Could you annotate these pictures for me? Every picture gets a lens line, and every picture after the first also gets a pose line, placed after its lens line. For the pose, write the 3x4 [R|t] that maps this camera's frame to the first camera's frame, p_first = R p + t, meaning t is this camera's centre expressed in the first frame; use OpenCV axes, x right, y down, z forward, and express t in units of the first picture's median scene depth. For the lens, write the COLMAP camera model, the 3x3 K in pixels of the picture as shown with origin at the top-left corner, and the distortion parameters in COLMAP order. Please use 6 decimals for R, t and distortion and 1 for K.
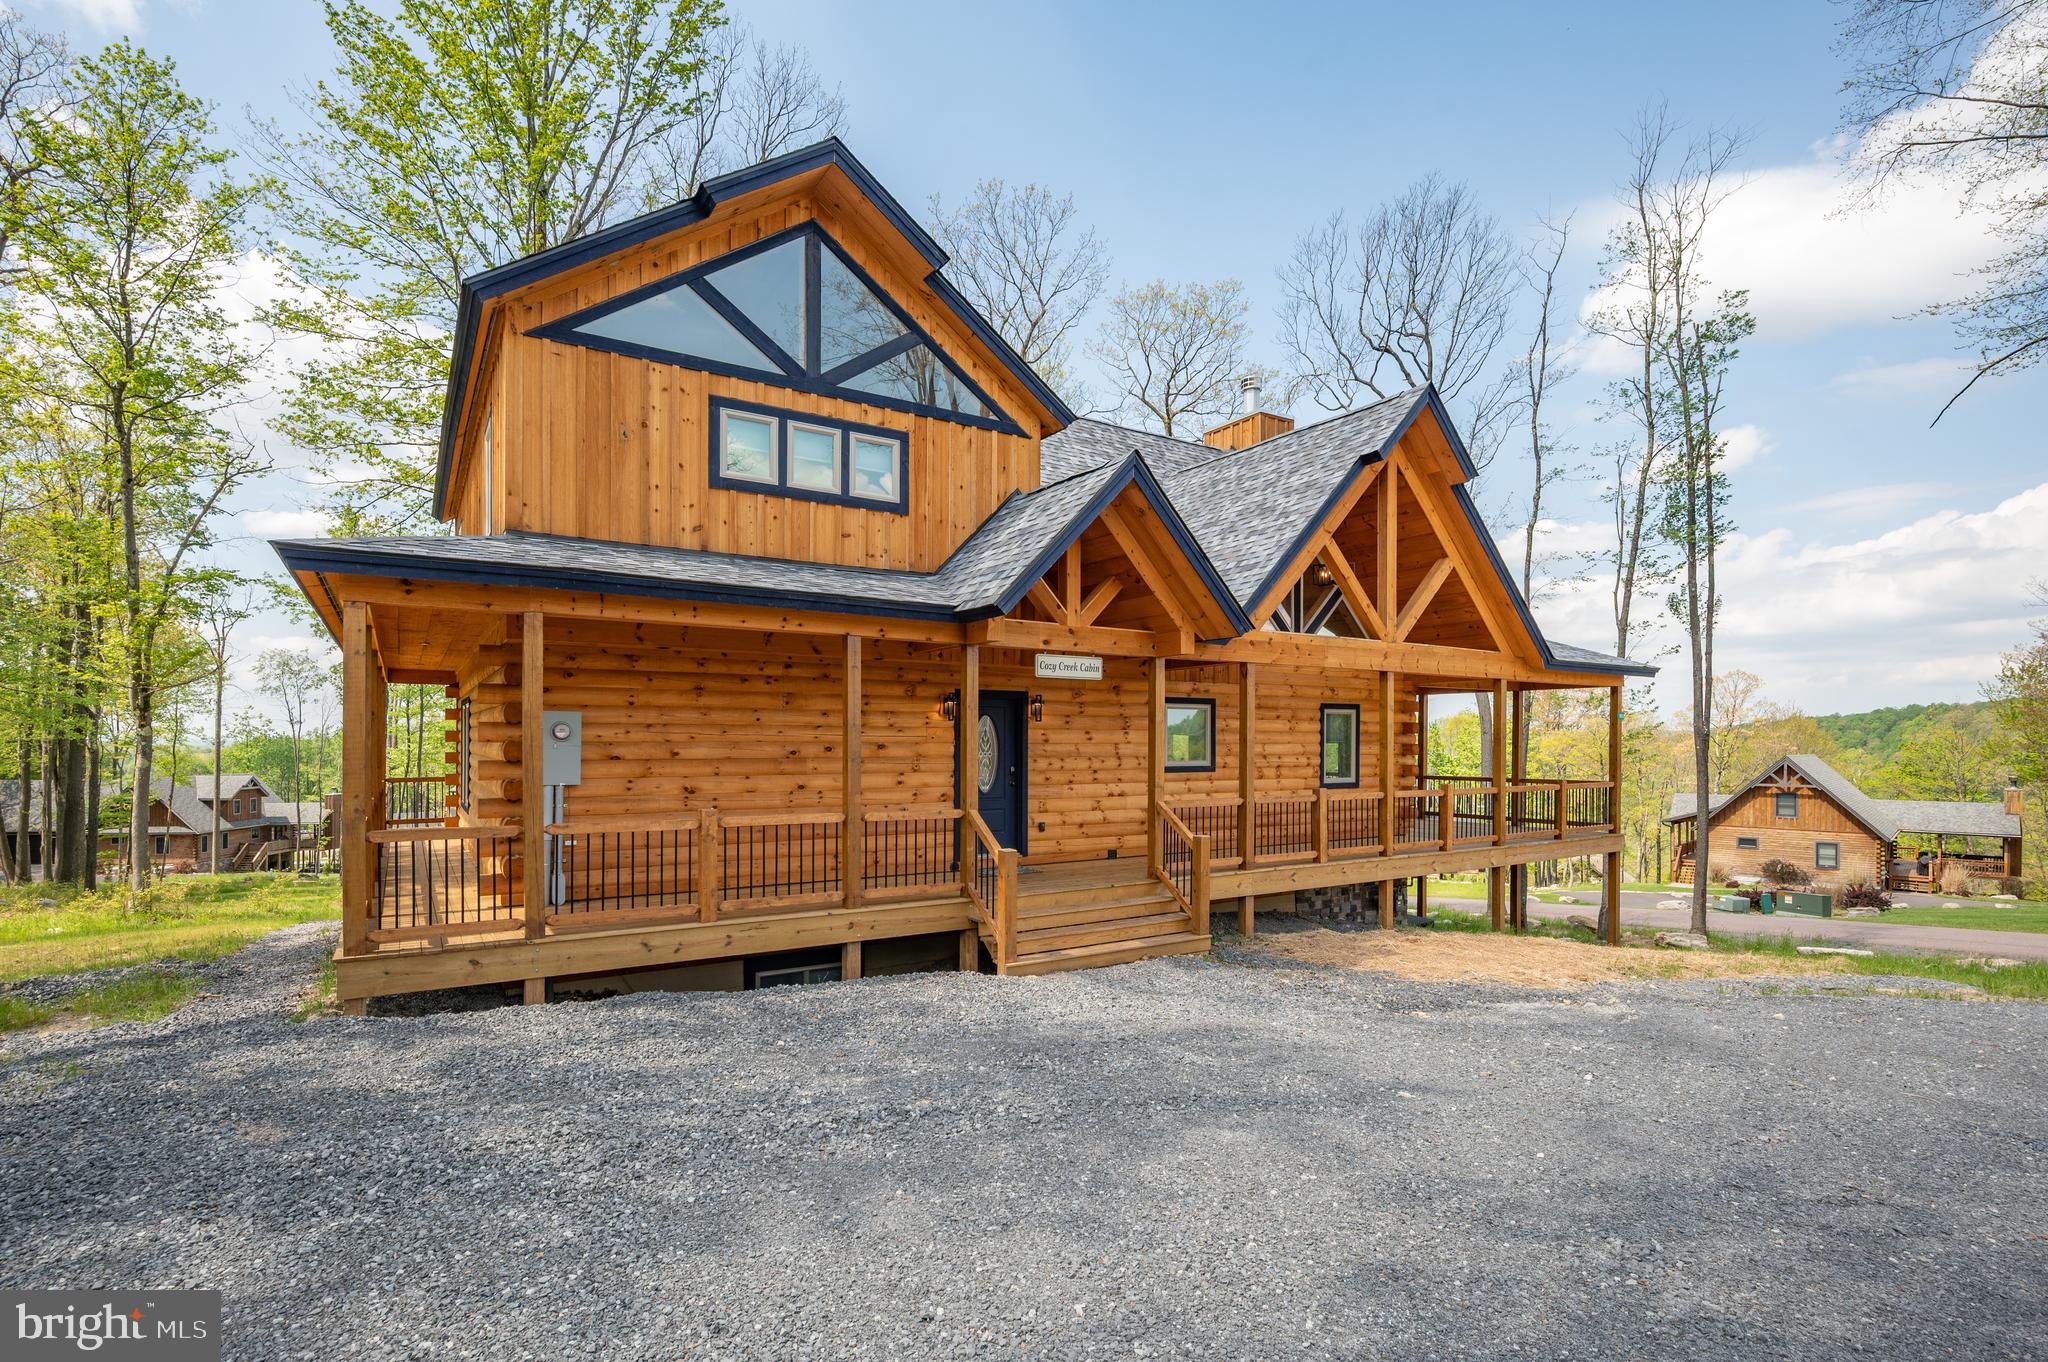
lens RADIAL K [[958.0, 0, 1024.6], [0, 958.0, 745.3], [0, 0, 1]] dist [-0.000629, 0.000687]
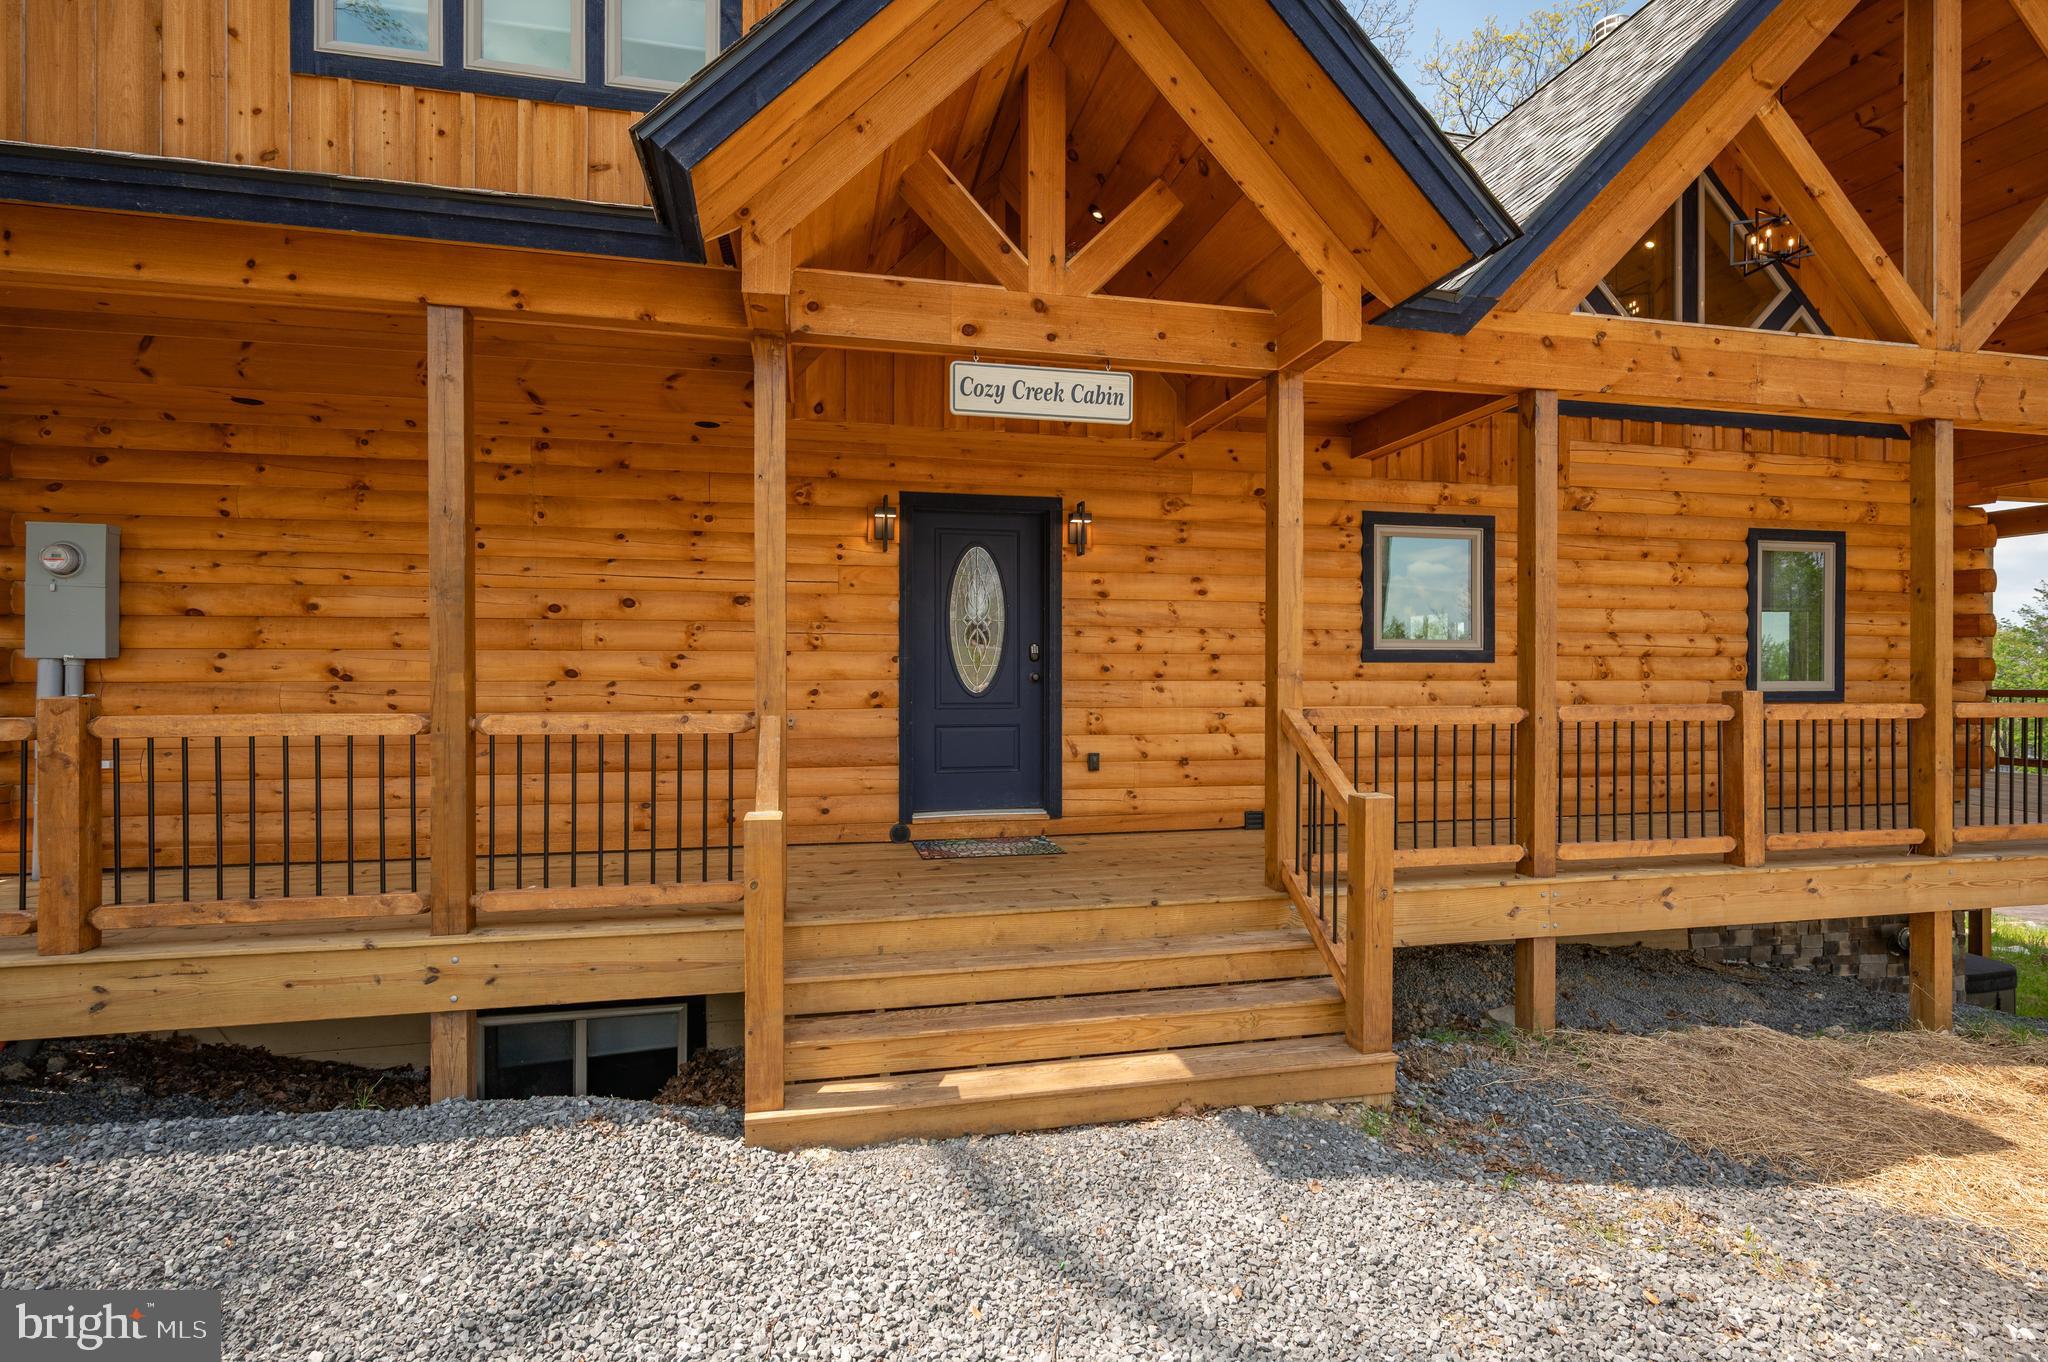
lens RADIAL K [[958.0, 0, 1023.1], [0, 958.0, 680.8], [0, 0, 1]] dist [-0.000629, 0.000687]
pose [[0.937471, -0.002451, -0.348053, 0.172326], [0.002569, 0.999997, -0.000122, 0.044153], [0.348053, -0.000780, 0.937475, 0.538179]]
